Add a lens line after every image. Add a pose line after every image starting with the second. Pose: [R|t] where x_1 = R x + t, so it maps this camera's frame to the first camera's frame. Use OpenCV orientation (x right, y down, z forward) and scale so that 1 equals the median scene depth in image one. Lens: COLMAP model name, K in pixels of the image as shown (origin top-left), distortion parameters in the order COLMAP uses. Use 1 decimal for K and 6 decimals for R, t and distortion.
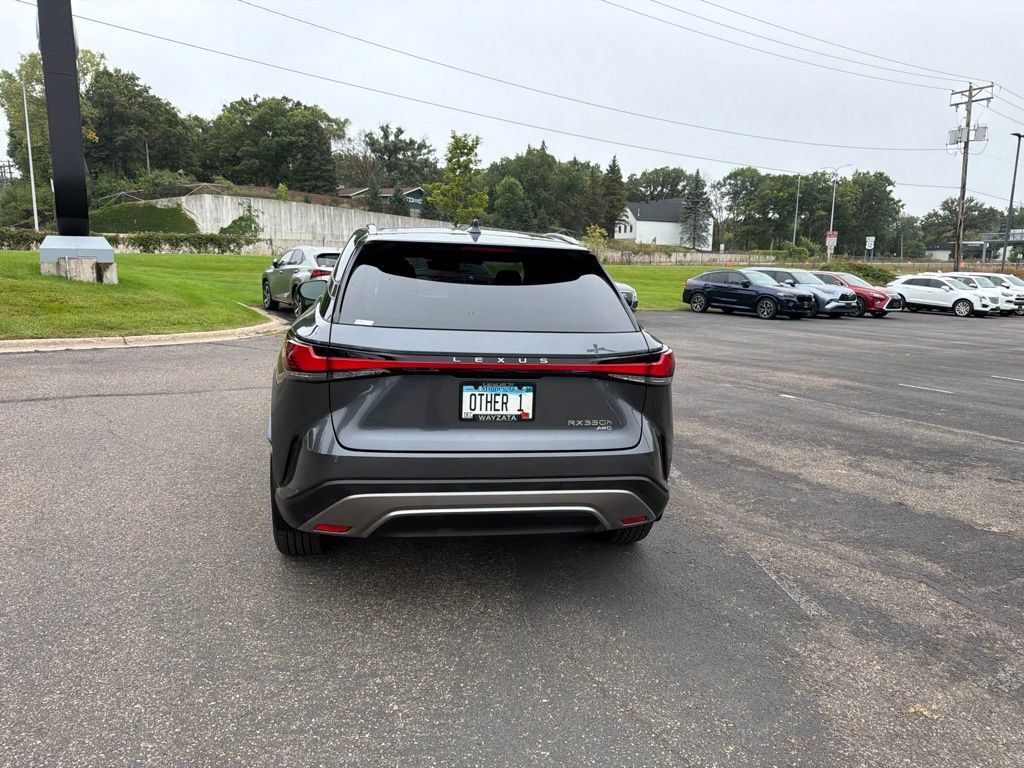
lens RADIAL K [[717.1, 0, 512.3], [0, 717.1, 388.7], [0, 0, 1]] dist [0.067859, -0.094373]
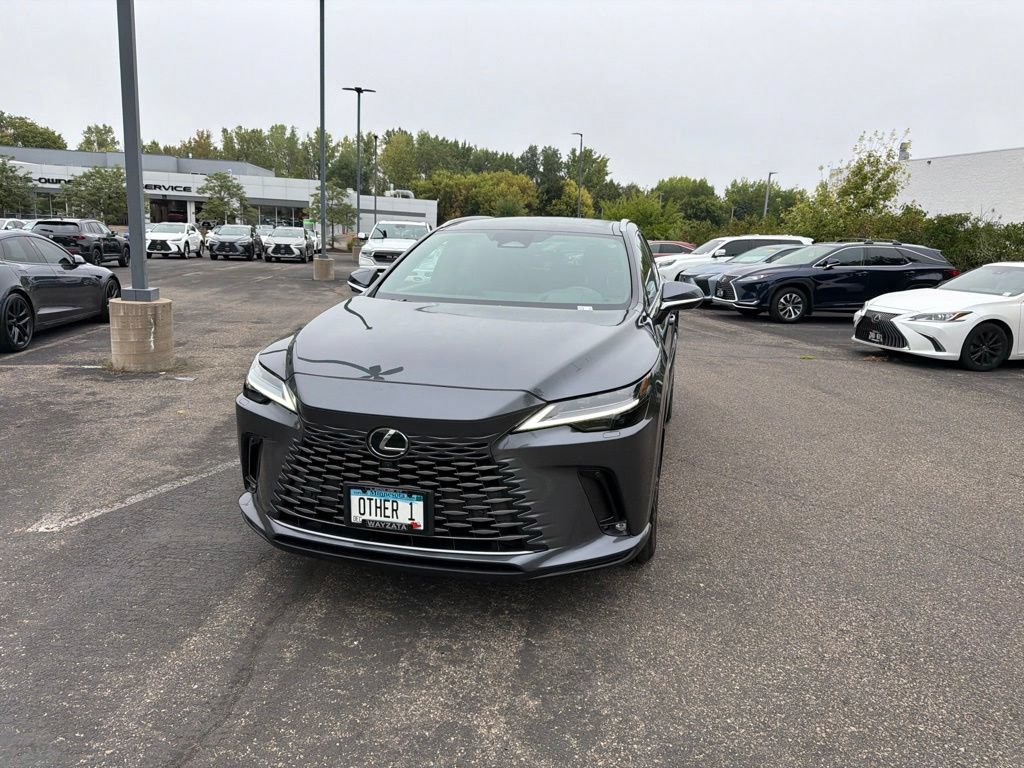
lens RADIAL K [[719.0, 0, 513.8], [0, 719.0, 382.8], [0, 0, 1]] dist [0.039803, -0.052499]
pose [[-0.913706, -0.145962, 0.379258, -0.055750], [0.002169, 0.931504, 0.363725, -0.043872], [-0.406370, 0.333160, -0.850804, 0.235118]]
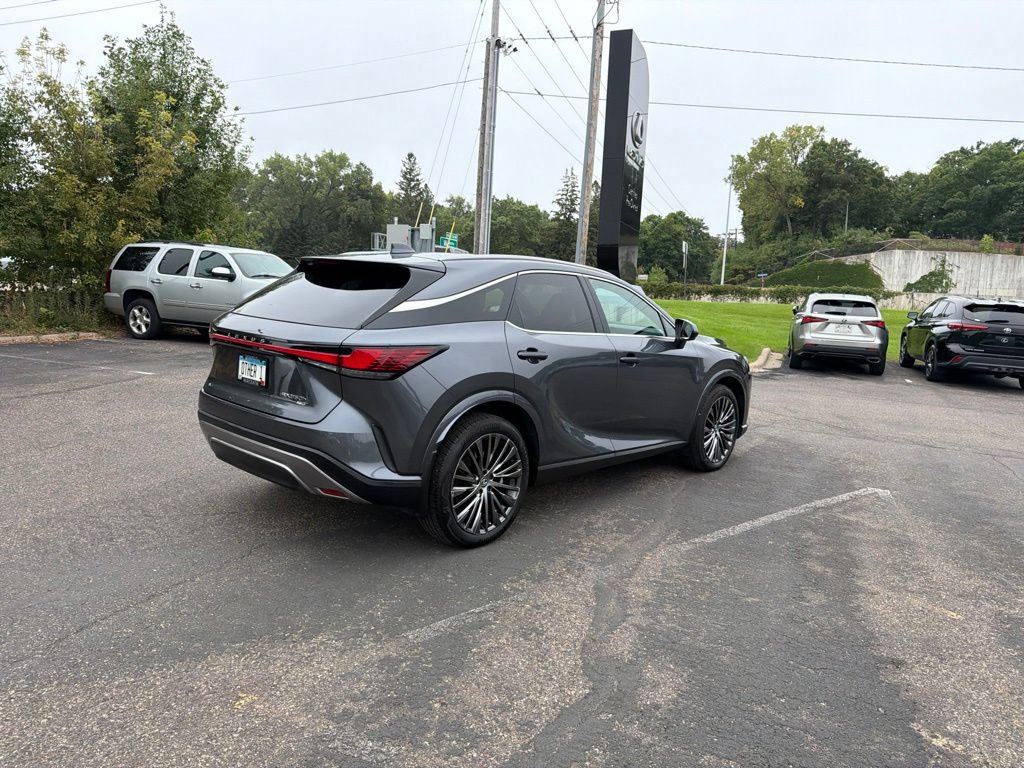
lens RADIAL K [[717.9, 0, 512.0], [0, 717.9, 380.7], [0, 0, 1]] dist [0.039318, -0.051931]
pose [[0.613584, 0.102188, -0.782990, 0.095465], [-0.170174, 0.985403, -0.004750, -0.002723], [0.771074, 0.136159, 0.622017, 0.038100]]
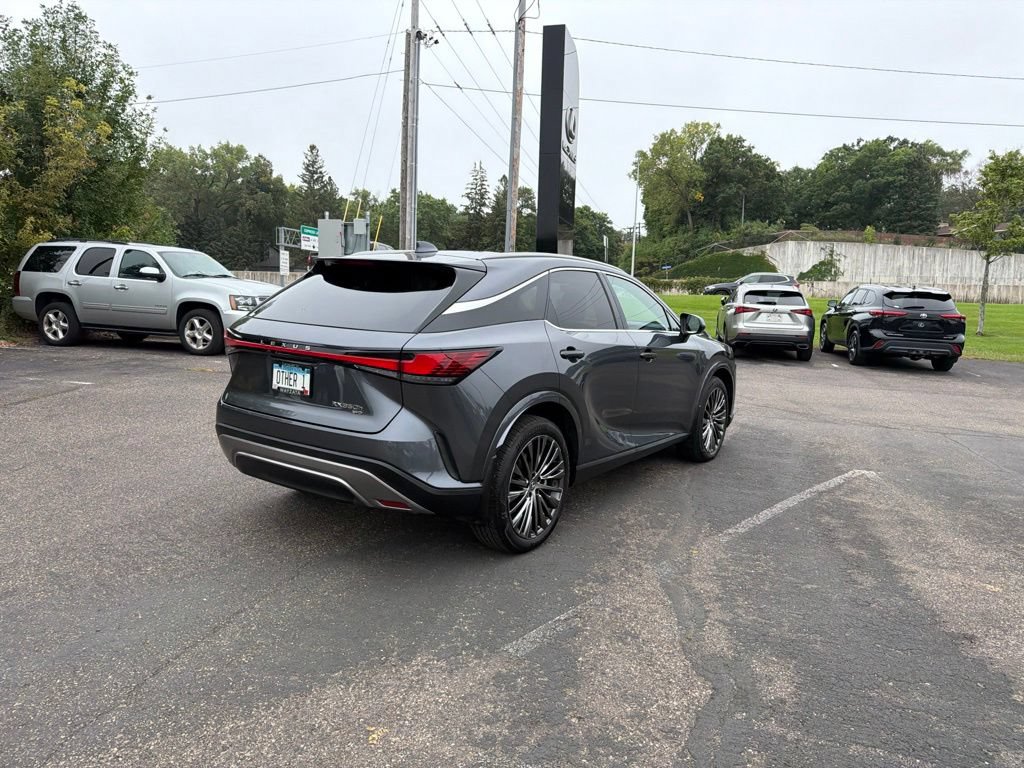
lens RADIAL K [[718.4, 0, 513.9], [0, 718.4, 378.2], [0, 0, 1]] dist [0.042551, -0.058760]
pose [[0.710507, 0.083905, -0.698670, 0.081713], [-0.136185, 0.990491, -0.019542, -0.000782], [0.690387, 0.109034, 0.715177, 0.025641]]
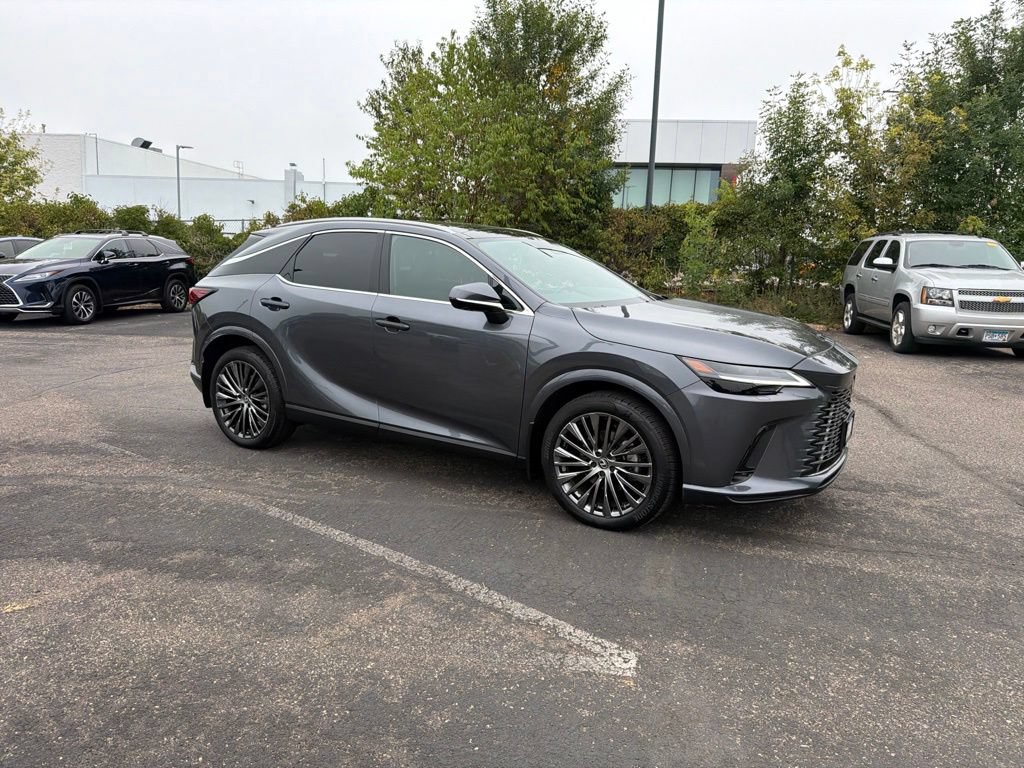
lens RADIAL K [[719.0, 0, 513.8], [0, 719.0, 382.8], [0, 0, 1]] dist [0.039803, -0.052499]
pose [[-0.651521, 0.086152, -0.753723, 0.082871], [-0.173780, 0.950164, 0.258822, -0.033435], [0.738458, 0.299610, -0.604081, 0.212480]]
